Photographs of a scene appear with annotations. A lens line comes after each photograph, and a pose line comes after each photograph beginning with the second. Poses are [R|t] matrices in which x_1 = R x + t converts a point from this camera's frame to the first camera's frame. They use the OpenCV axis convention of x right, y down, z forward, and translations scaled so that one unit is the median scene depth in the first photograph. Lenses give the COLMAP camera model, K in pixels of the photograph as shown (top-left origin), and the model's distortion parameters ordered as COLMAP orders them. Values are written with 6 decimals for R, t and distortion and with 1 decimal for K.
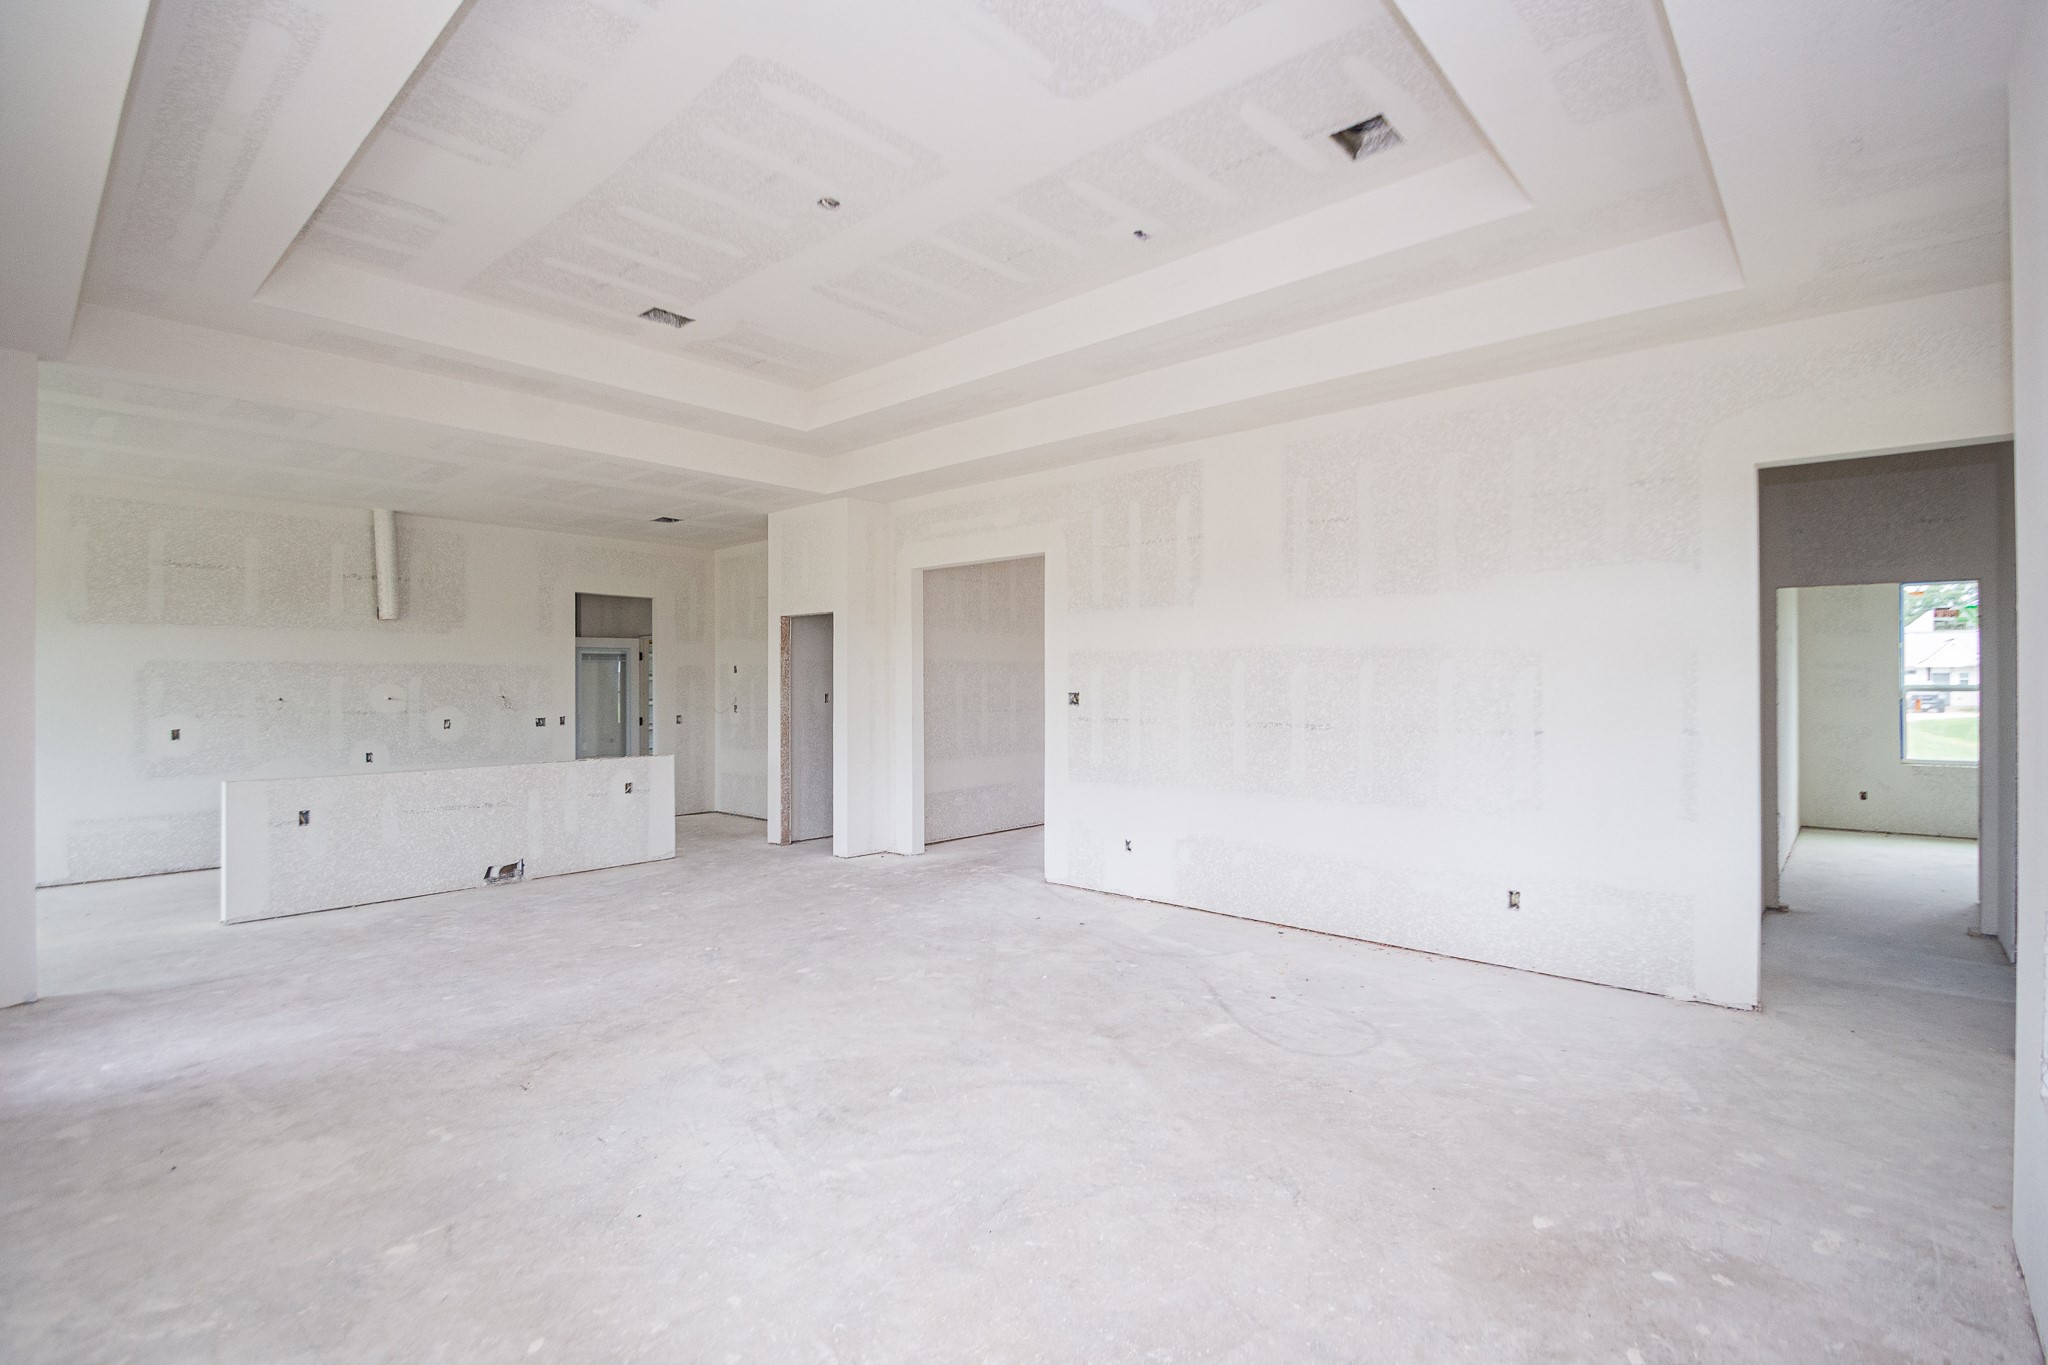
lens RADIAL K [[933.5, 0, 1034.4], [0, 933.5, 684.4], [0, 0, 1]] dist [-0.002822, -0.000824]
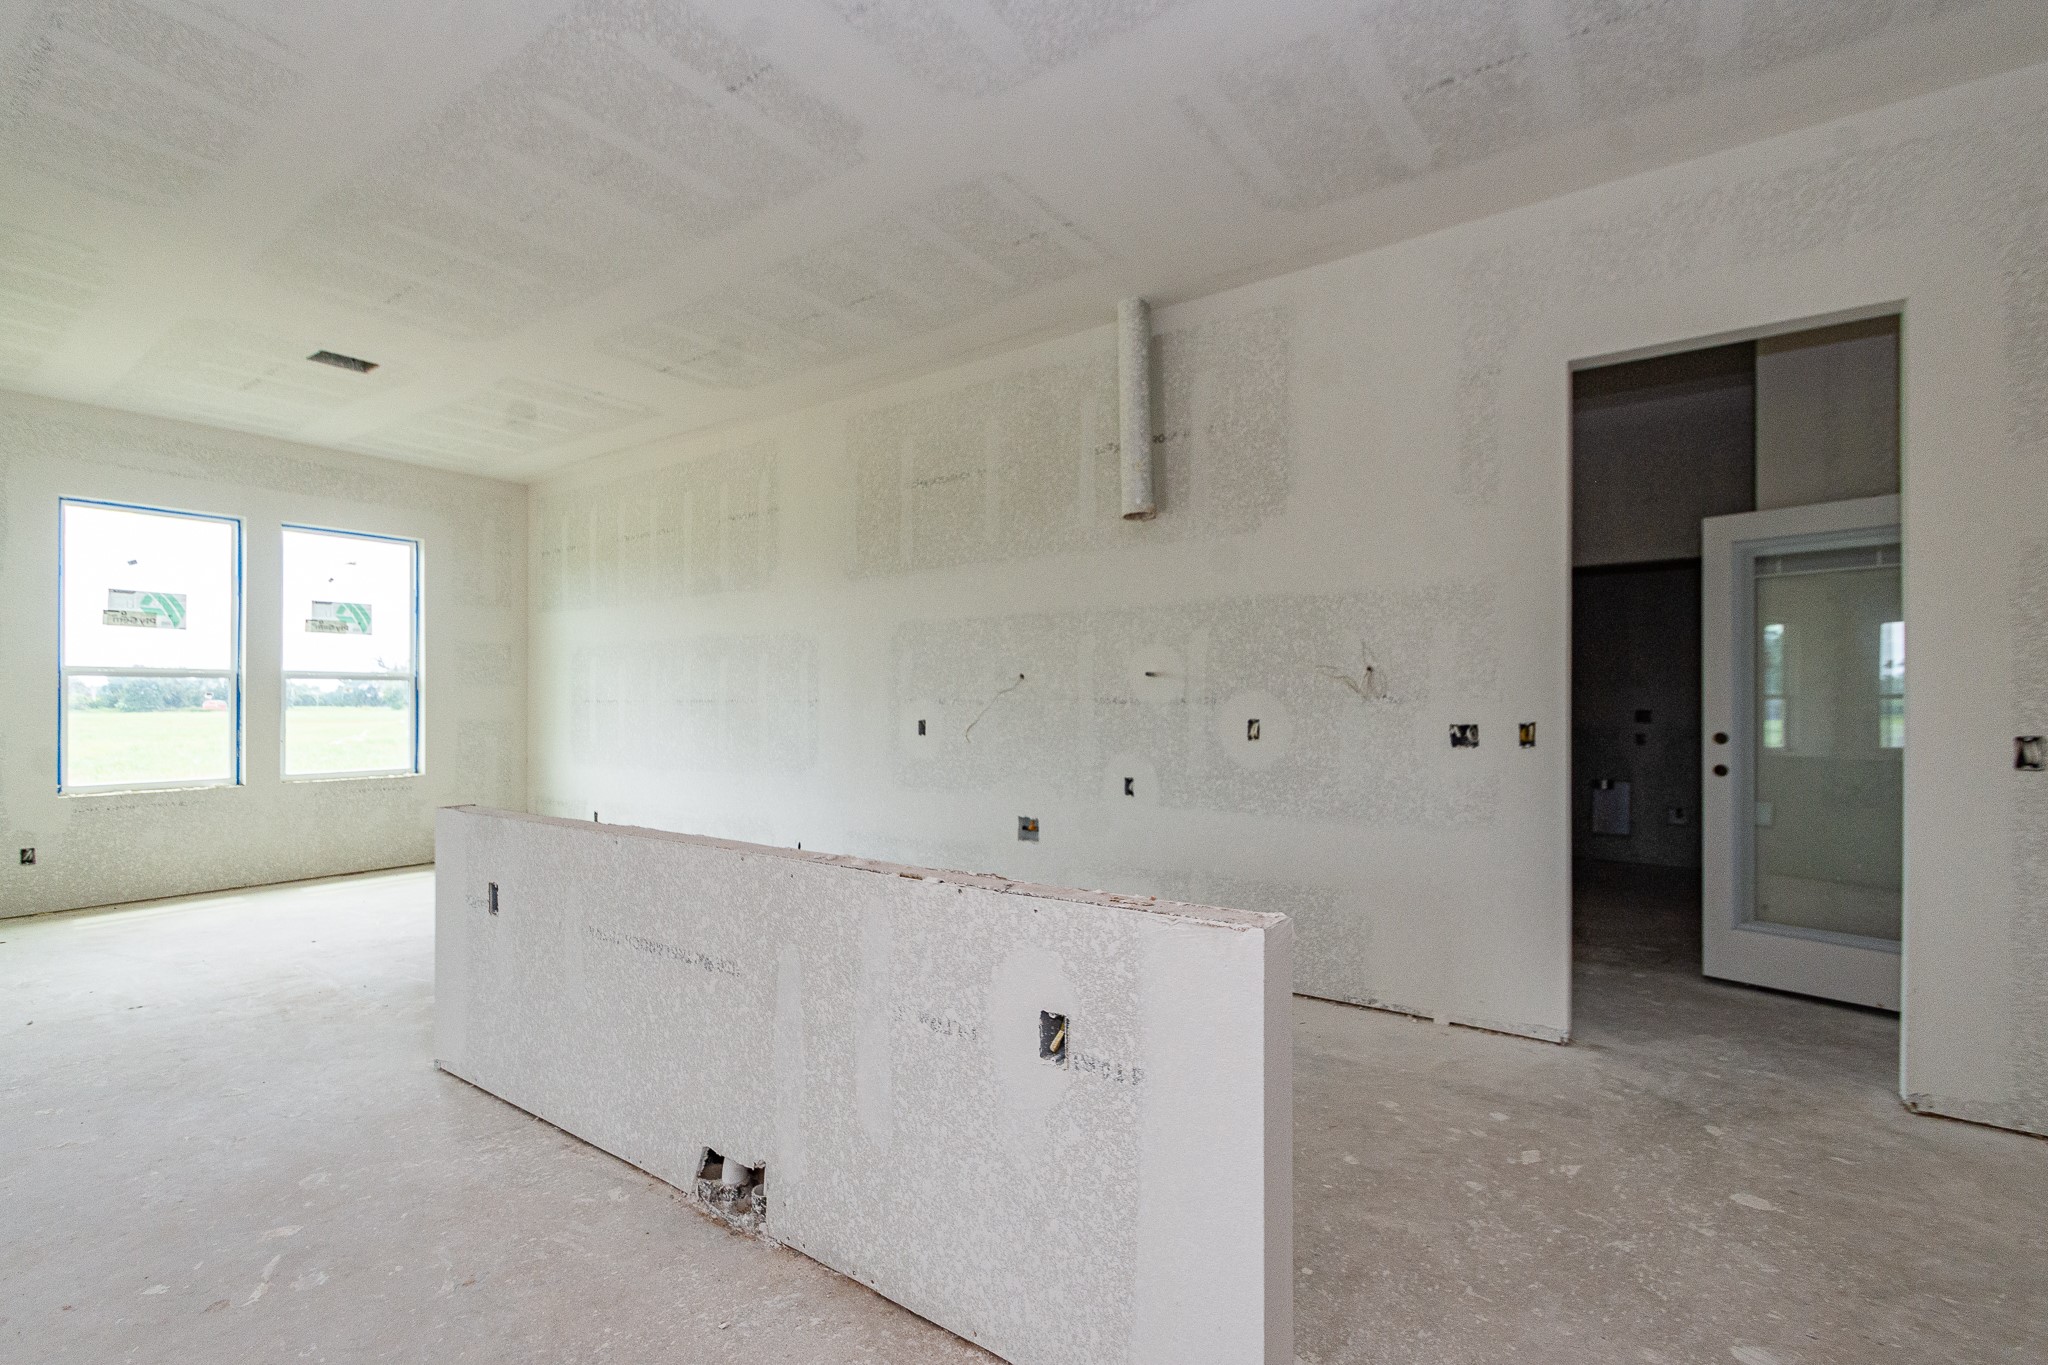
lens RADIAL K [[928.0, 0, 1015.1], [0, 928.0, 692.2], [0, 0, 1]] dist [0.003441, 0.000273]
pose [[0.094011, -0.006686, -0.995549, -0.304333], [0.001584, 0.999977, -0.006567, 0.043732], [0.995570, -0.000959, 0.094020, 1.359250]]
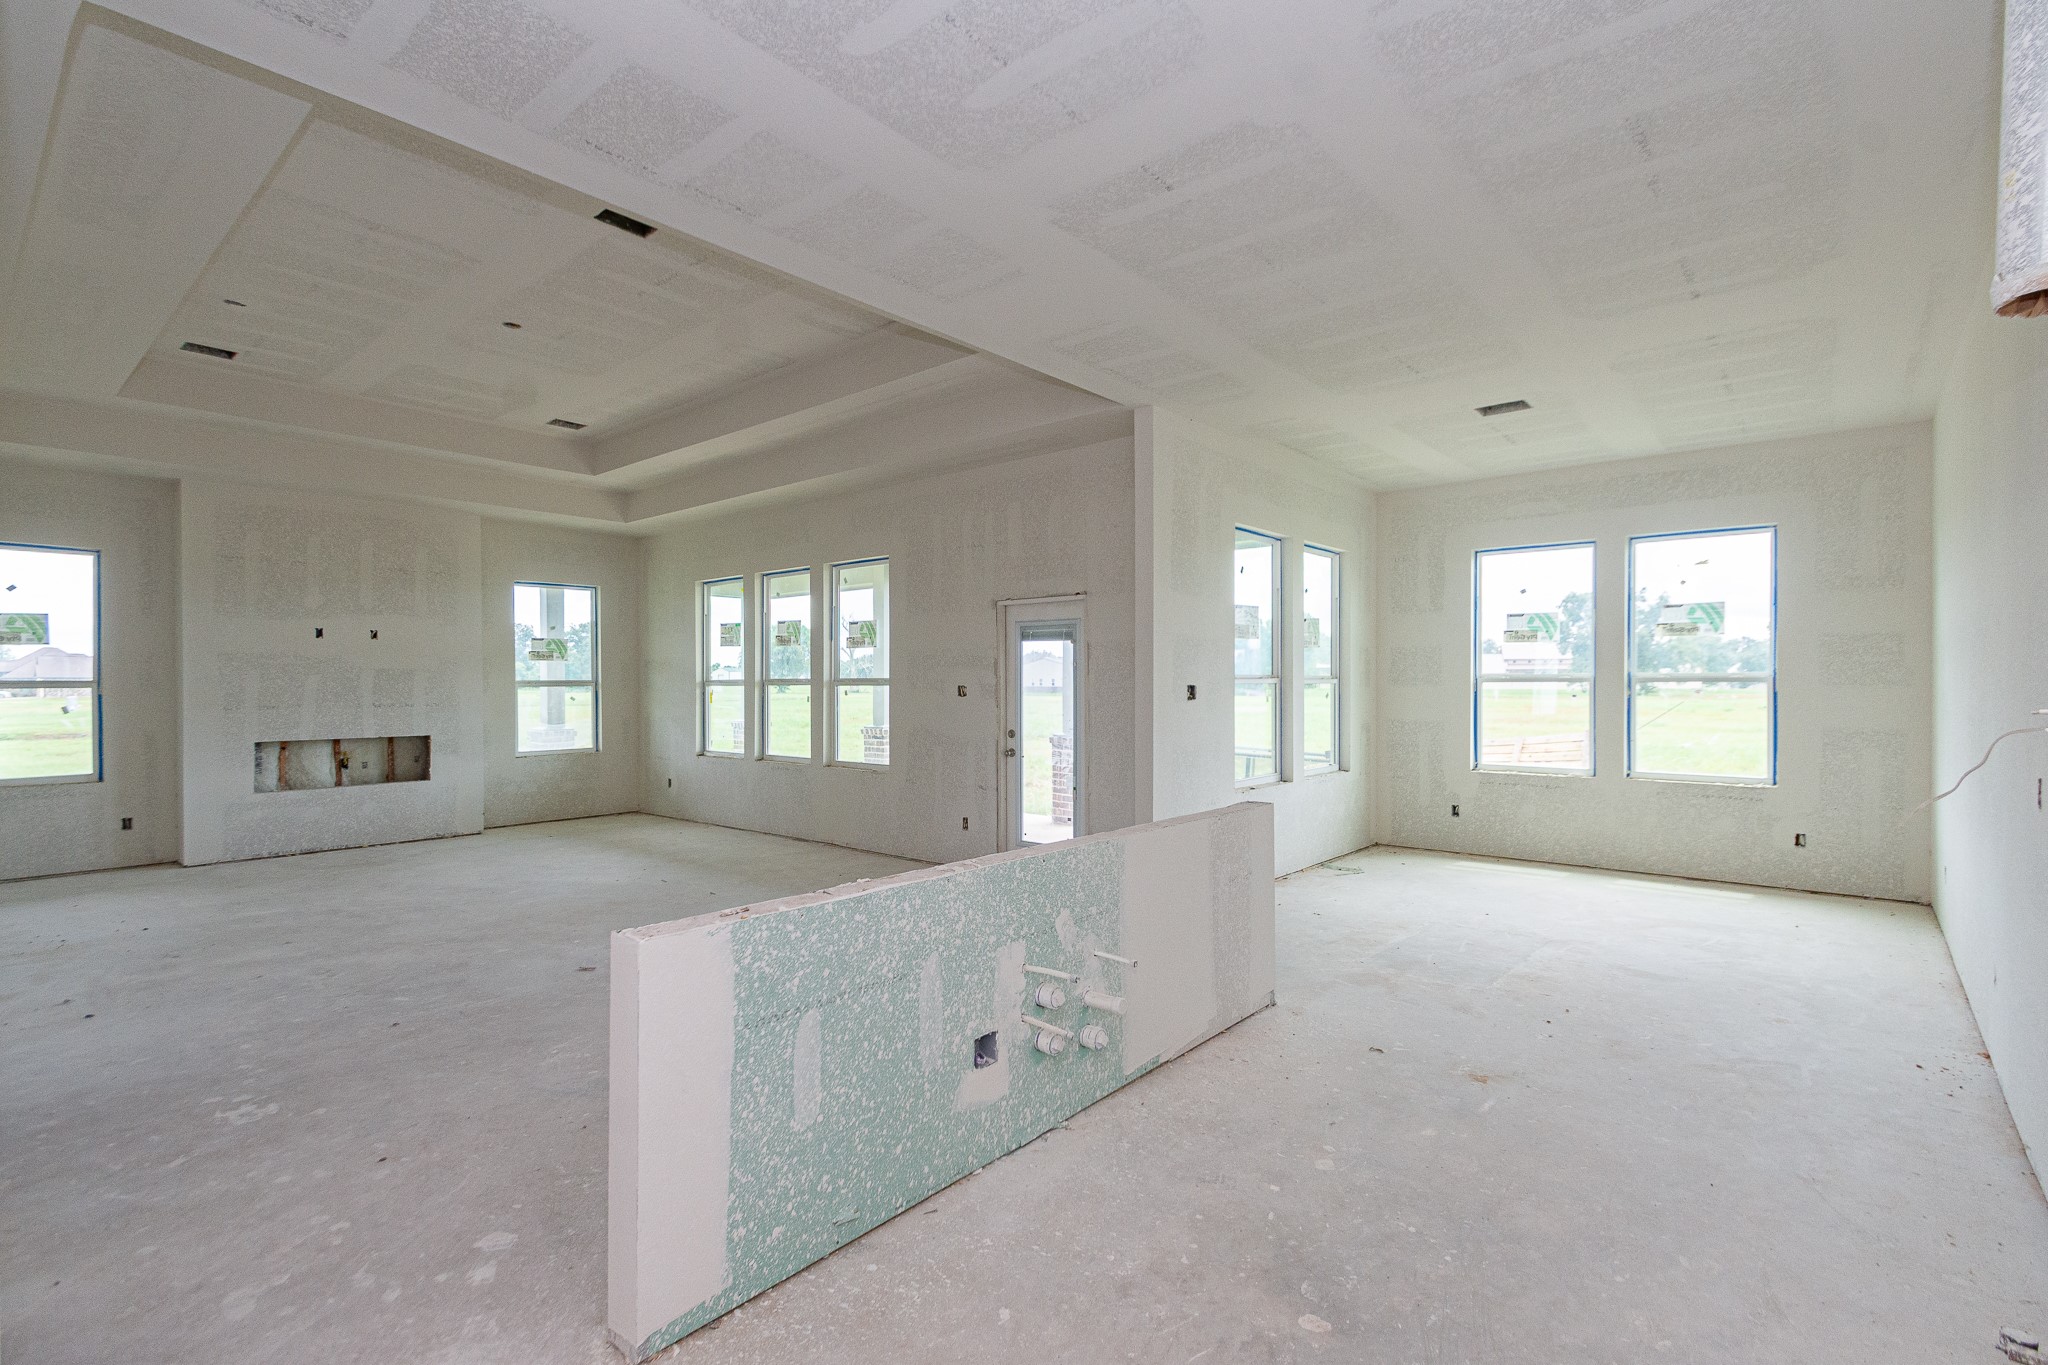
lens RADIAL K [[952.6, 0, 1024.0], [0, 952.6, 682.5], [0, 0, 1]] dist [0.014819, -0.006516]
pose [[-0.999876, 0.007299, -0.013947, -0.718346], [0.007297, 0.999973, 0.000250, 0.012559], [0.013949, 0.000148, -0.999903, 1.830167]]
